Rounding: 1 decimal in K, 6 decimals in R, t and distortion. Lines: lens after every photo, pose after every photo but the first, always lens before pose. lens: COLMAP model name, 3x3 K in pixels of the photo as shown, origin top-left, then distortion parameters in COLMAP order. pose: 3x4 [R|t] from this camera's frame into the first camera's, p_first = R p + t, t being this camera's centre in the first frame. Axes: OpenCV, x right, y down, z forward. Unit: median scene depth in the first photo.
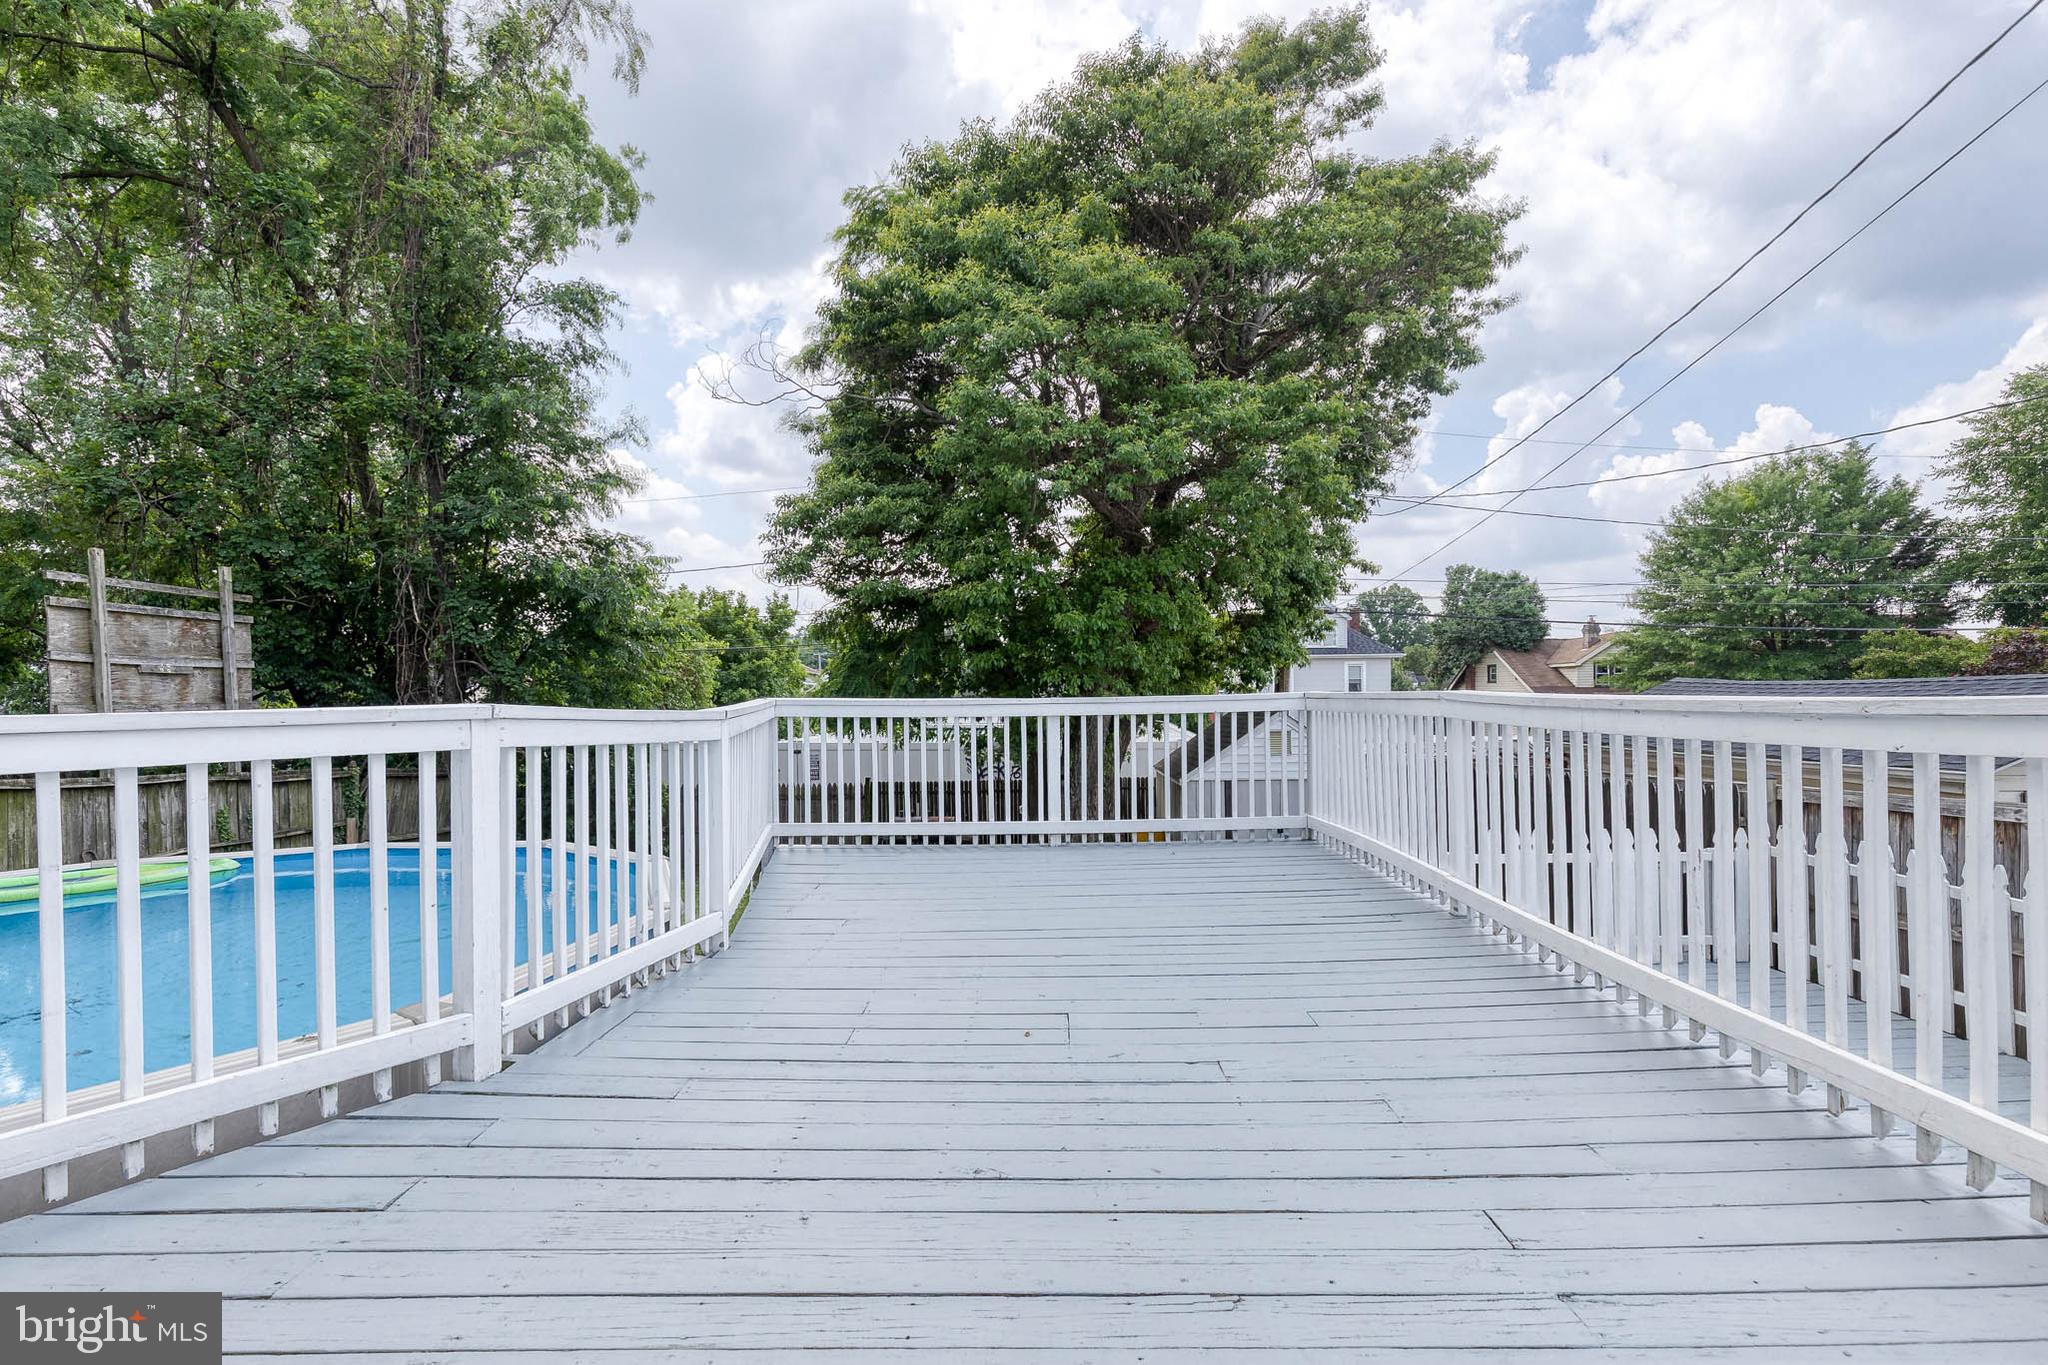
lens RADIAL K [[940.2, 0, 1045.0], [0, 940.2, 696.5], [0, 0, 1]] dist [0.010457, -0.000750]
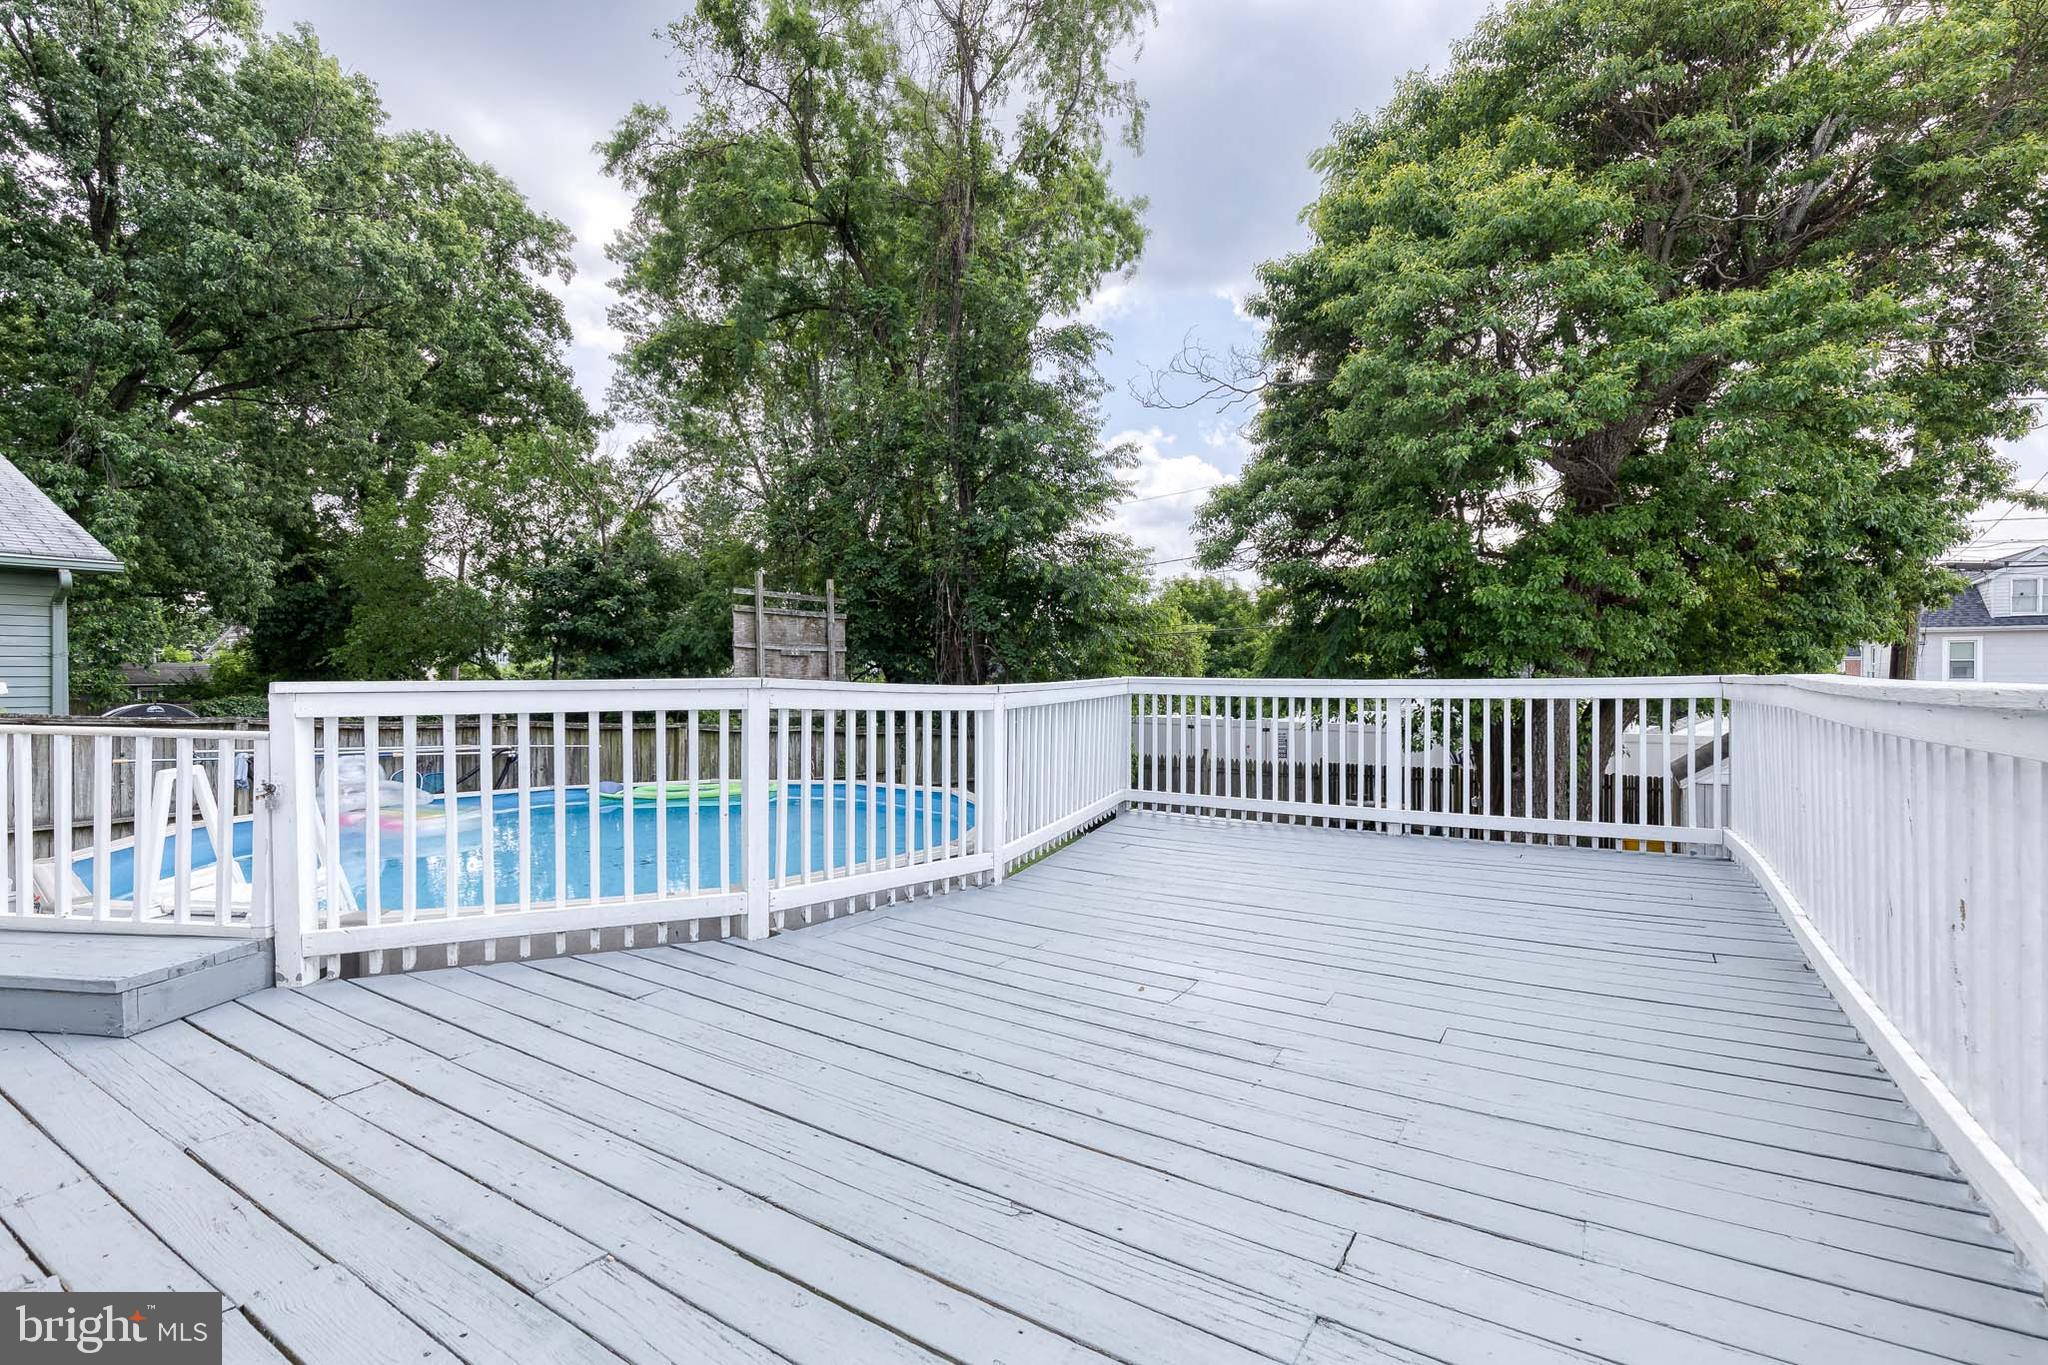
lens RADIAL K [[926.2, 0, 1047.1], [0, 926.2, 676.9], [0, 0, 1]] dist [0.006603, -0.001010]
pose [[0.846403, 0.010355, -0.532443, 0.110926], [-0.010168, 0.999943, 0.003284, -0.000374], [0.532446, 0.002634, 0.846460, 0.010317]]
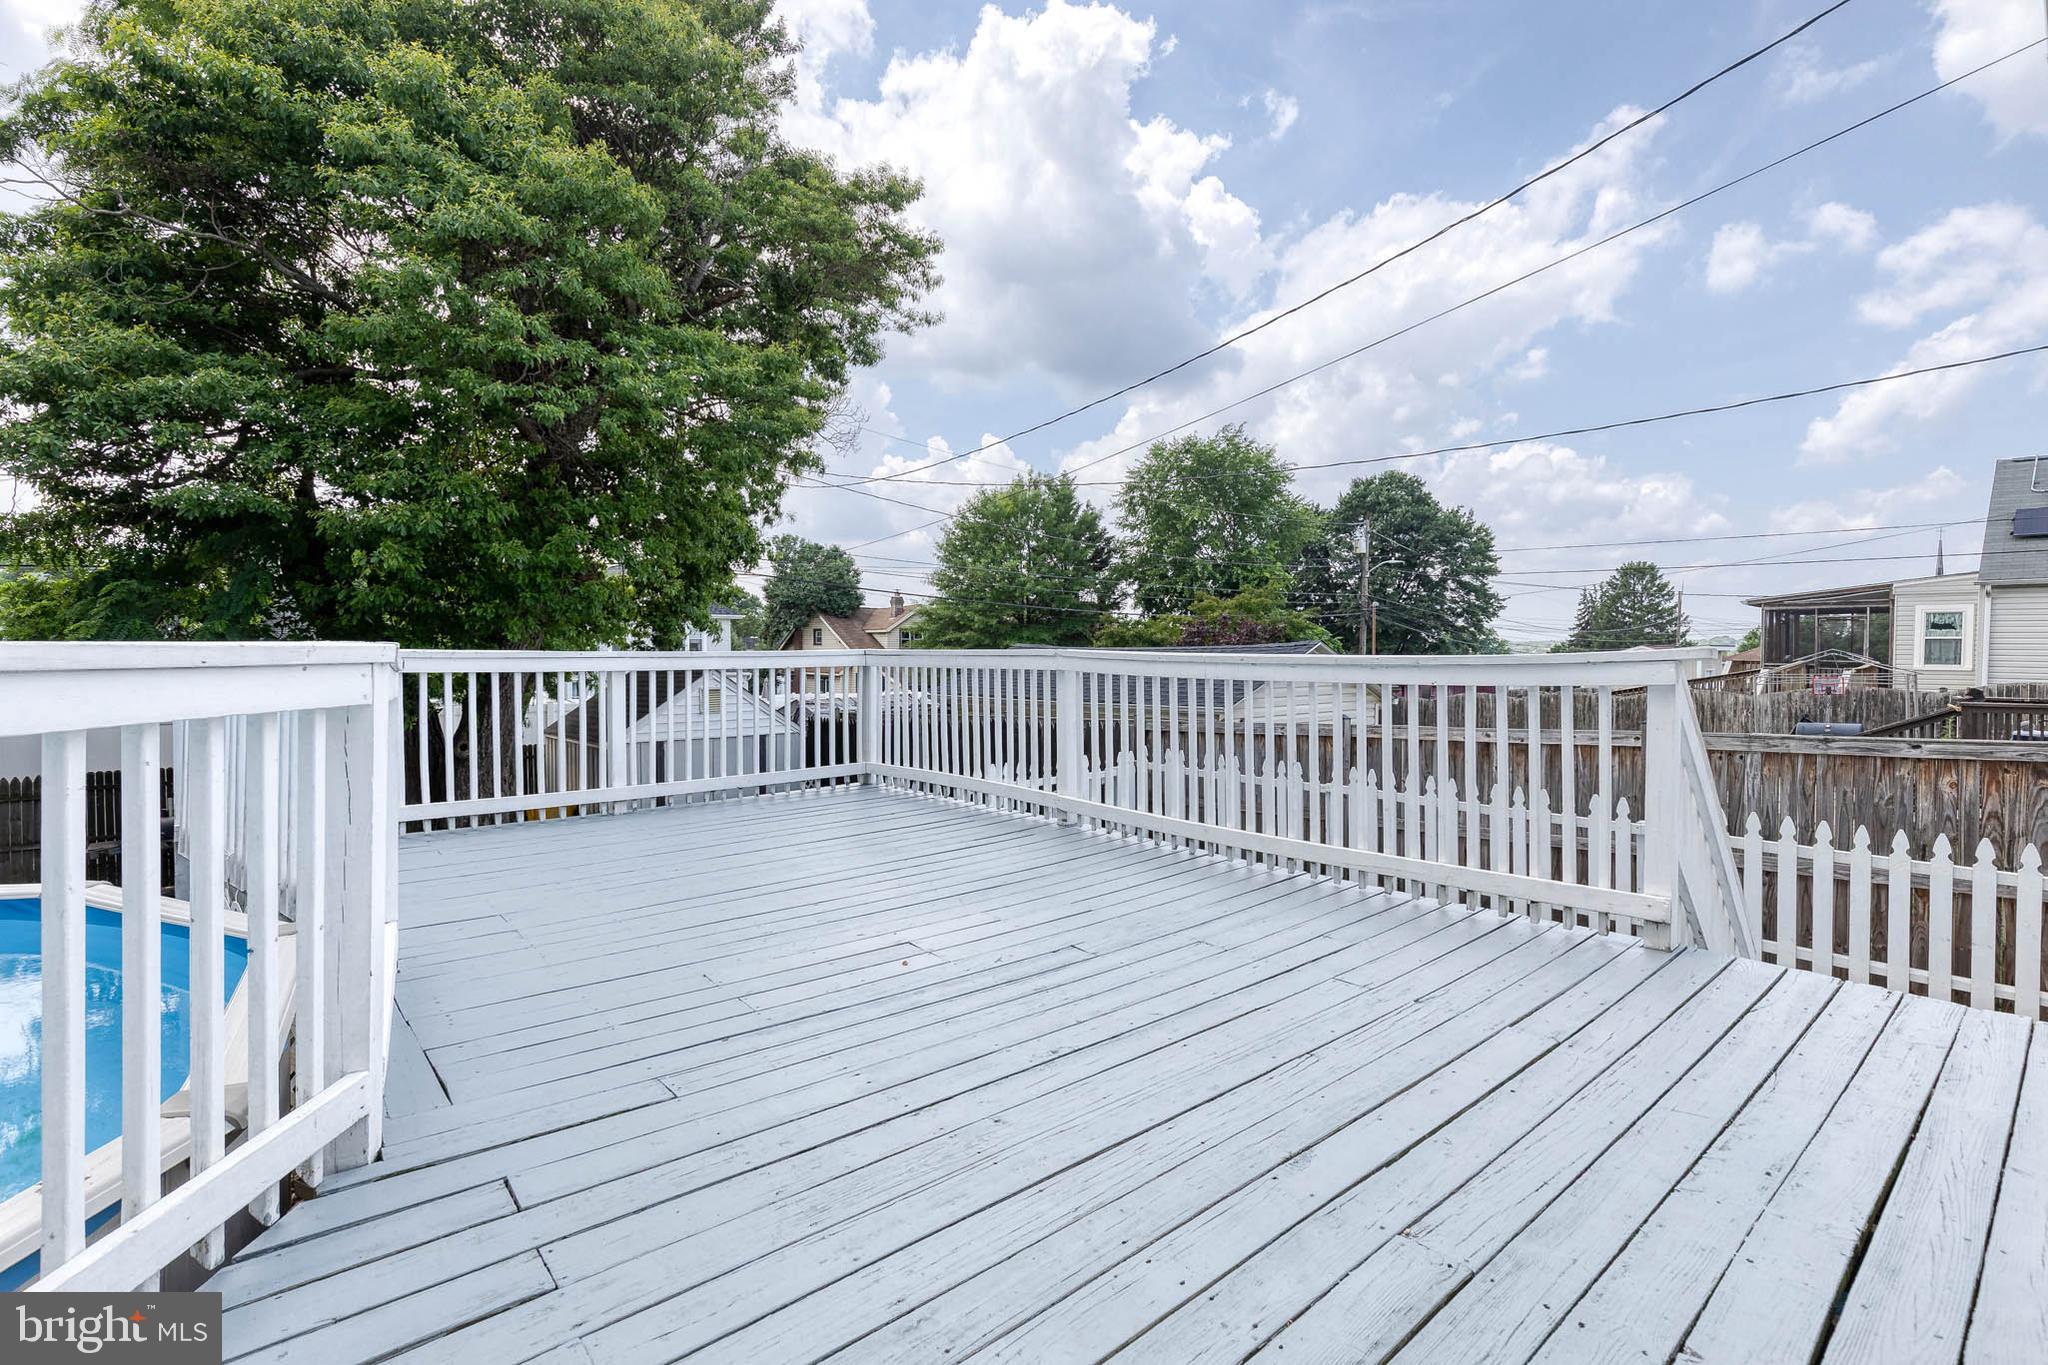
lens RADIAL K [[939.4, 0, 1037.4], [0, 939.4, 650.4], [0, 0, 1]] dist [0.014060, -0.000999]
pose [[0.749268, 0.013861, 0.662122, -0.152881], [-0.008825, 0.999901, -0.010946, 0.003332], [-0.662208, 0.002358, 0.749316, 0.024234]]
